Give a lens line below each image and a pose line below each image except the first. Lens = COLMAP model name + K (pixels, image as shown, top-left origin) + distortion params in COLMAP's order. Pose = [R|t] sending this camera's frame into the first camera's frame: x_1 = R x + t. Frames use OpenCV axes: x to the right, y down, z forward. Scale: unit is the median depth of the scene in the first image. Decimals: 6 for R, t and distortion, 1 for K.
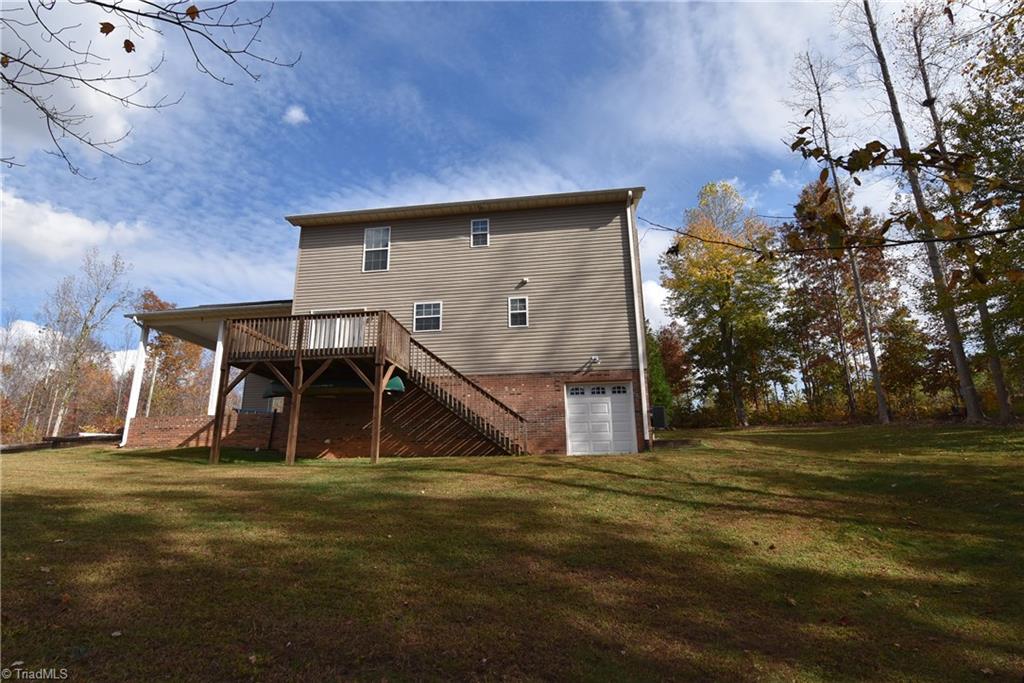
lens RADIAL K [[511.4, 0, 512.0], [0, 511.4, 341.5], [0, 0, 1]] dist [-0.002798, -0.000753]
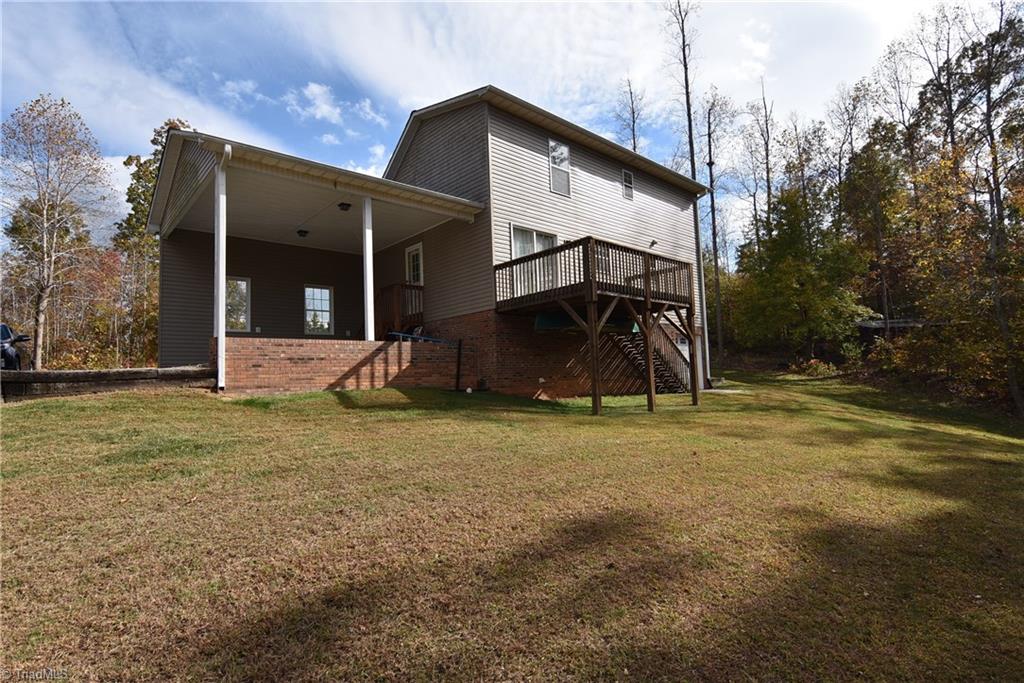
lens RADIAL K [[511.4, 0, 512.0], [0, 511.4, 341.5], [0, 0, 1]] dist [-0.002798, -0.000753]
pose [[0.642023, 0.047443, 0.765216, -1.018747], [-0.174079, 0.981036, 0.085230, 0.056787], [-0.746661, -0.187927, 0.638107, 0.446363]]
